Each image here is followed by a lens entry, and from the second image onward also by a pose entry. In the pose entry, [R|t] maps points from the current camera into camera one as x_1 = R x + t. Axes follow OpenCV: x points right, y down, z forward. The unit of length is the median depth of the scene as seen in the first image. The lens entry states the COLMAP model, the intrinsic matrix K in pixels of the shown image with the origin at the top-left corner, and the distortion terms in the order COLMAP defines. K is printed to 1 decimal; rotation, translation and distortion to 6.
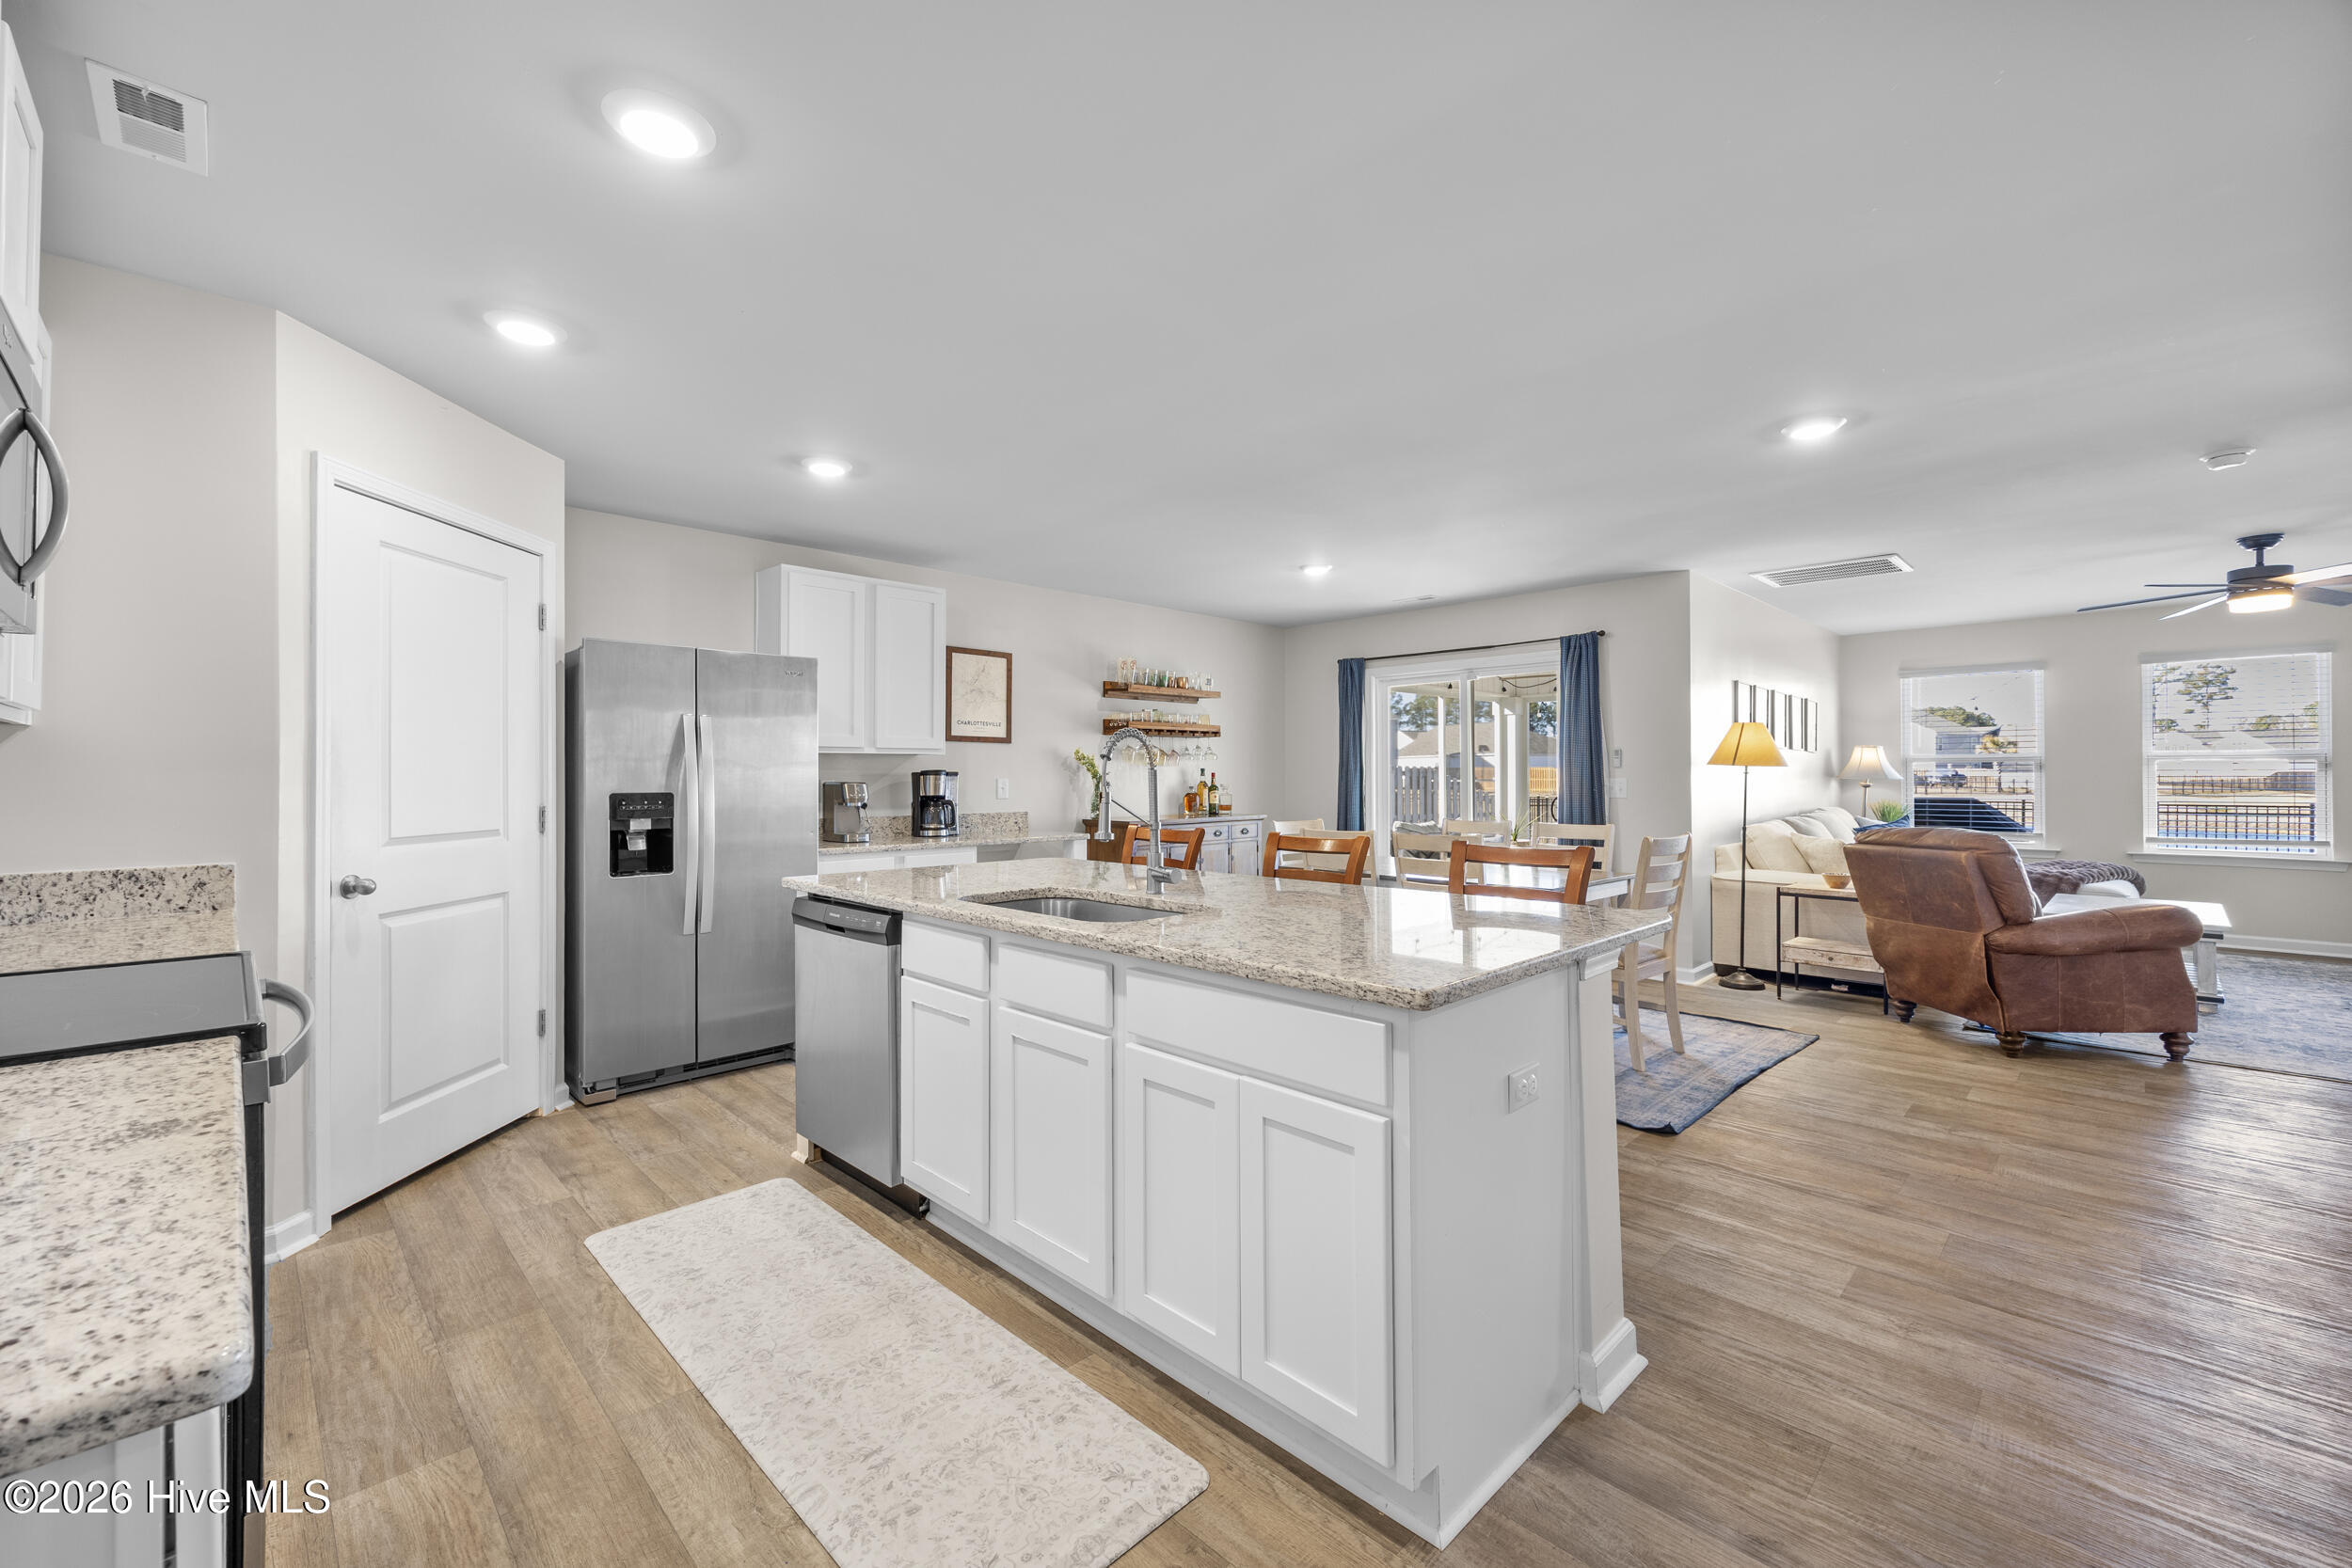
lens RADIAL K [[948.7, 0, 1174.0], [0, 948.7, 772.8], [0, 0, 1]] dist [0.009972, -0.002120]
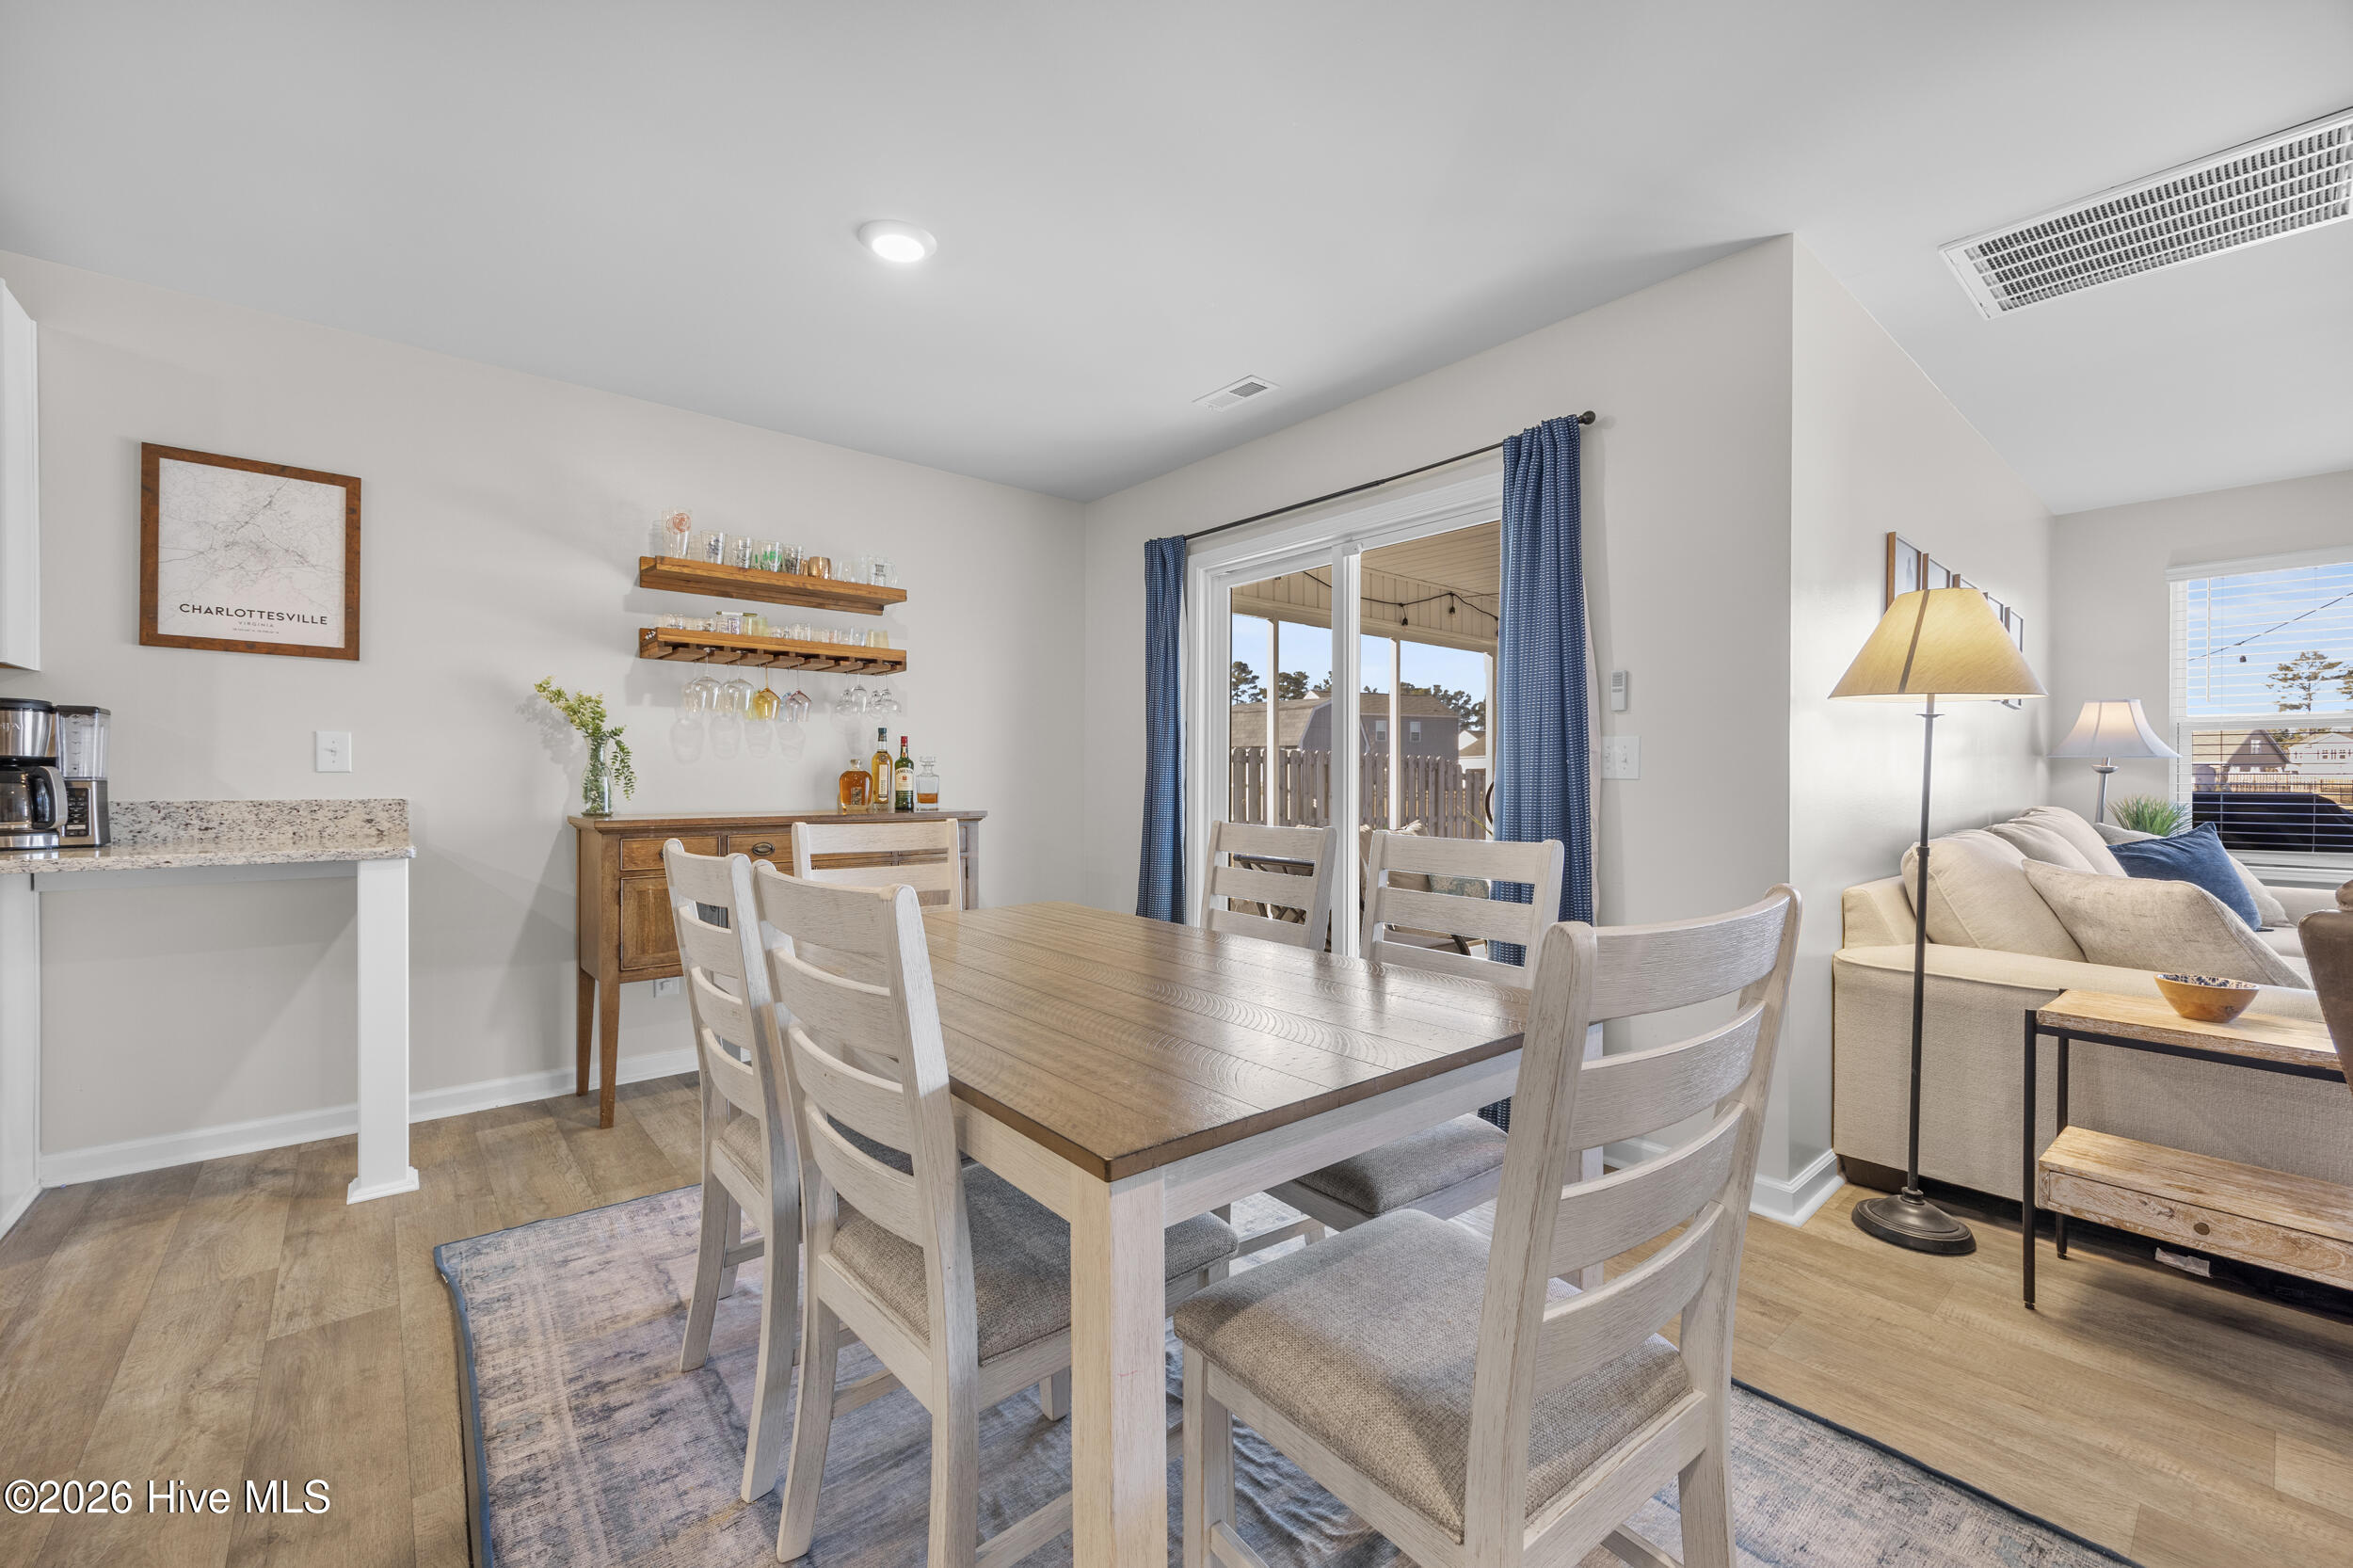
lens RADIAL K [[949.2, 0, 1176.5], [0, 949.2, 778.5], [0, 0, 1]] dist [0.009972, -0.002120]
pose [[0.997798, 0.005772, -0.066075, 0.382537], [-0.005459, 0.999973, 0.004925, 0.034157], [0.066101, -0.004553, 0.997803, 0.713409]]
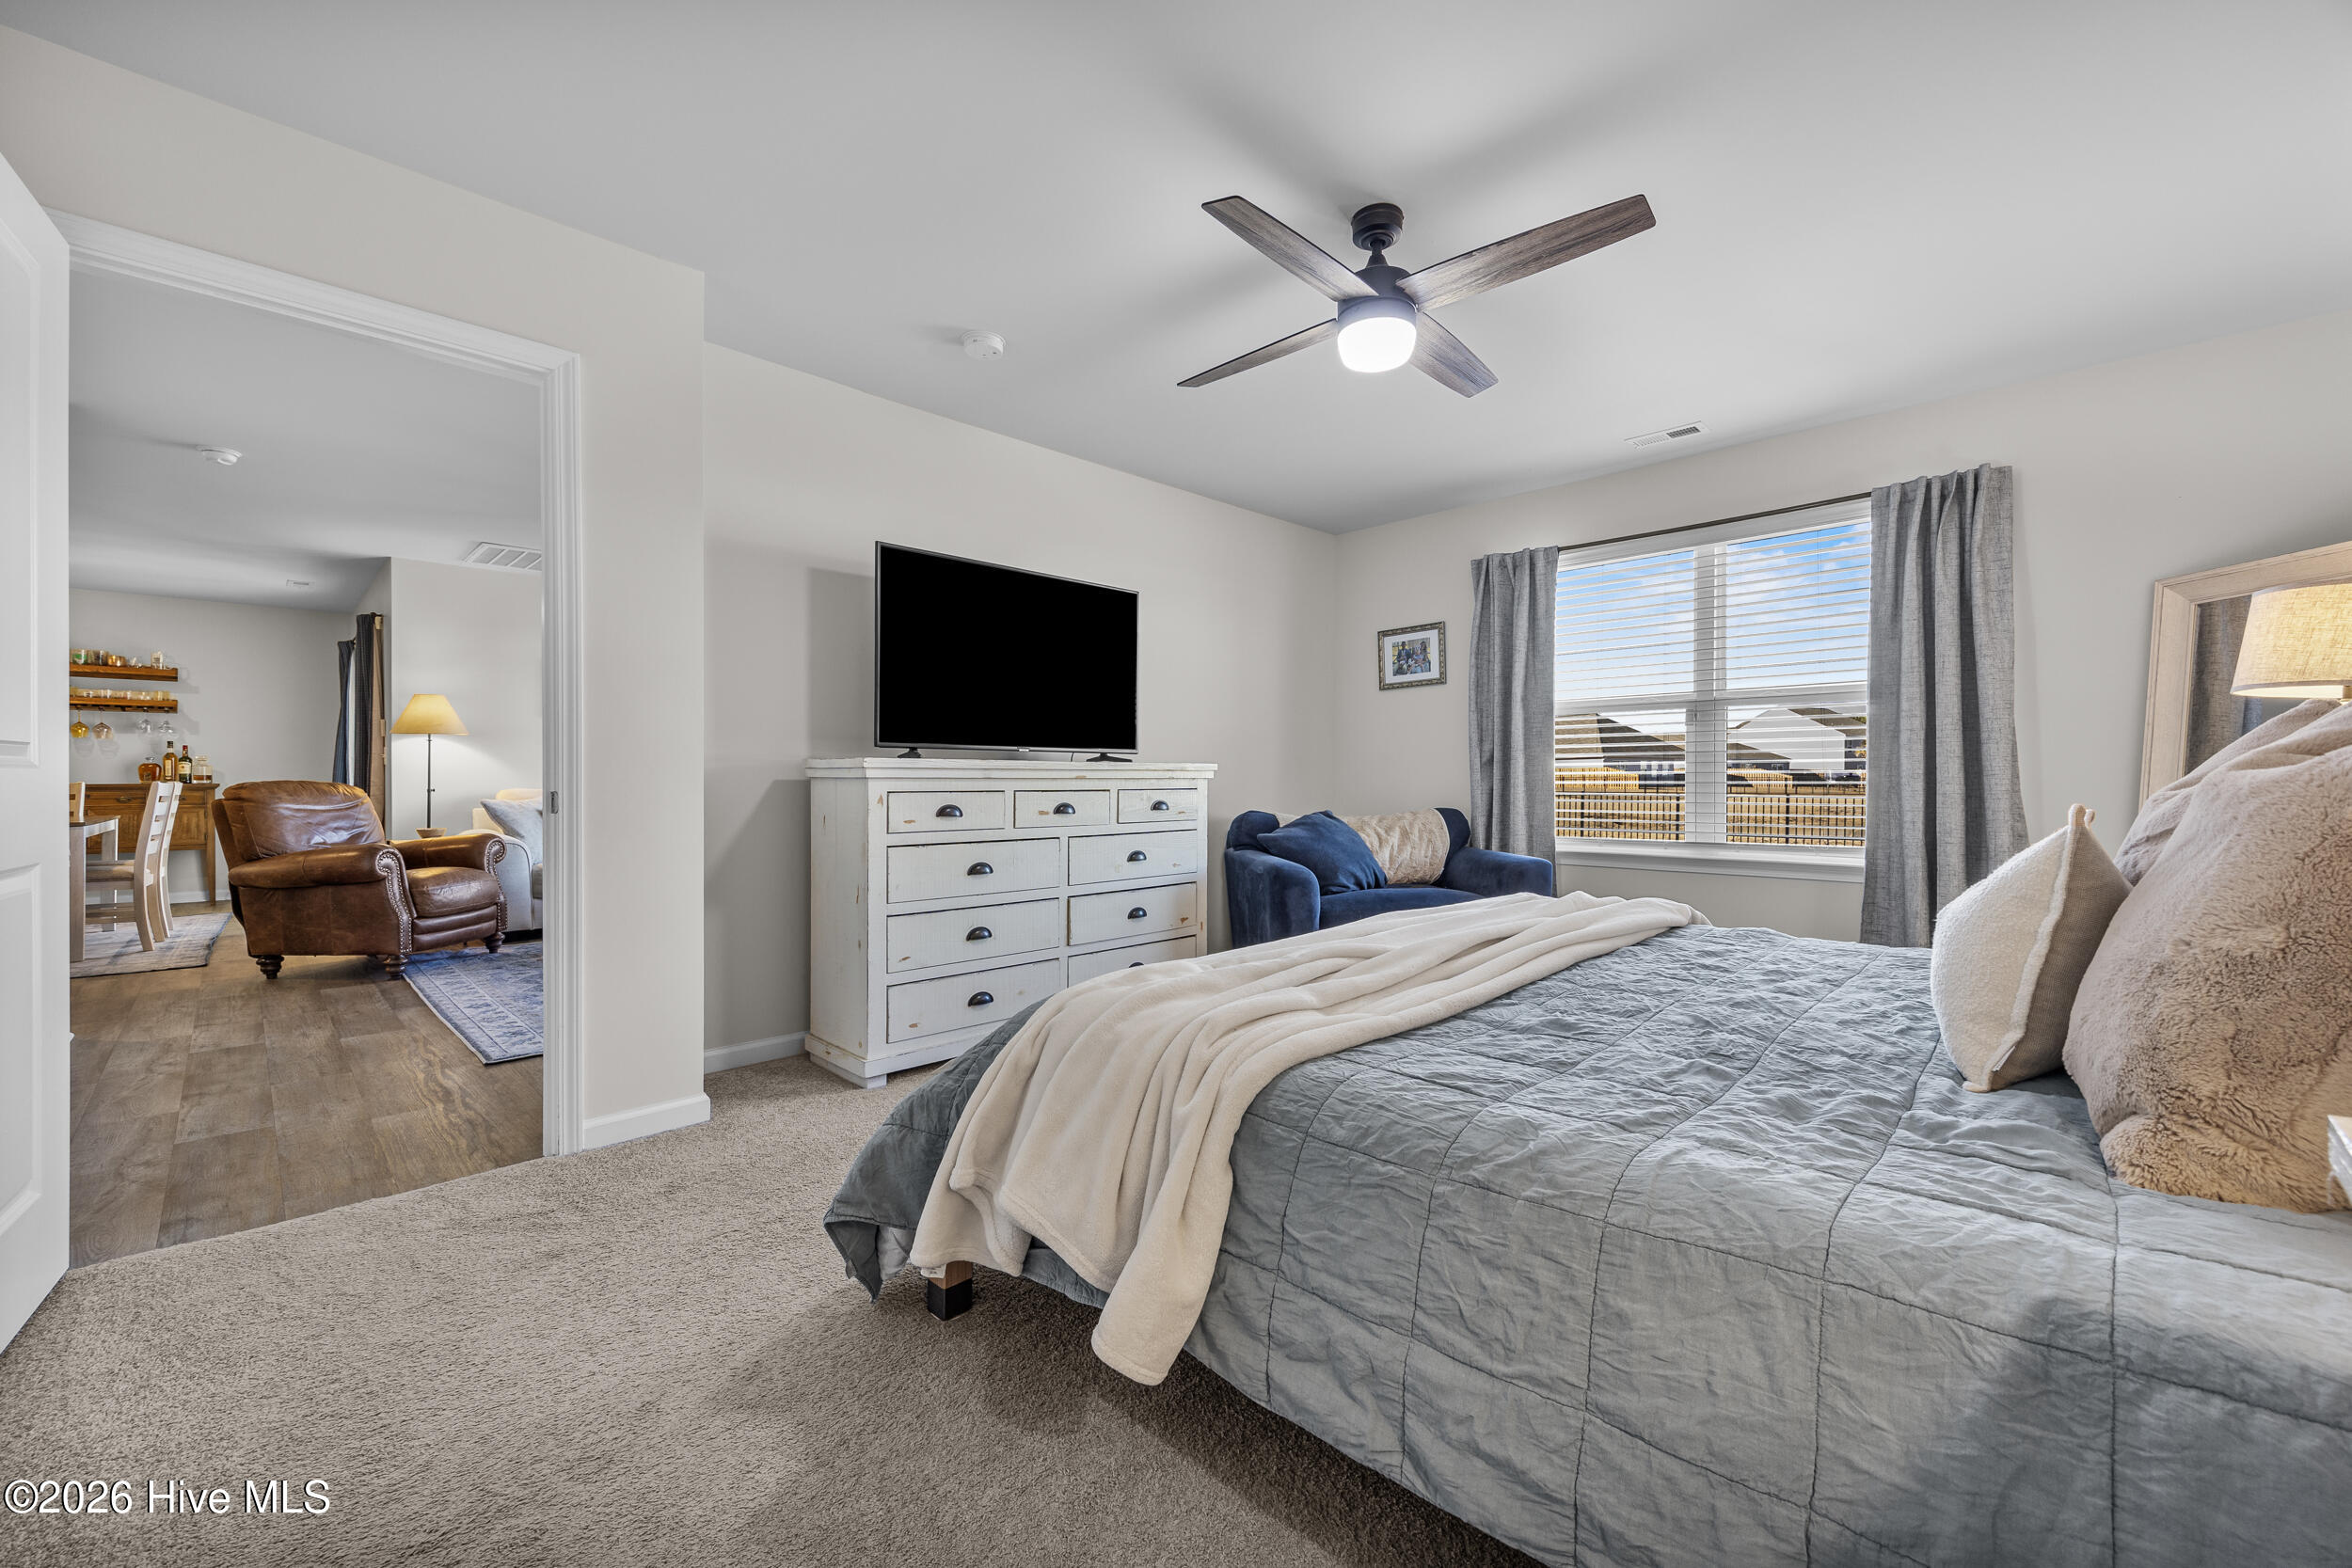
lens RADIAL K [[948.7, 0, 1179.5], [0, 948.7, 781.1], [0, 0, 1]] dist [0.009972, -0.002120]
pose [[0.999989, 0.002136, 0.004072, 1.852058], [-0.002164, 0.999973, 0.006965, 0.048679], [-0.004057, -0.006974, 0.999967, -0.139132]]
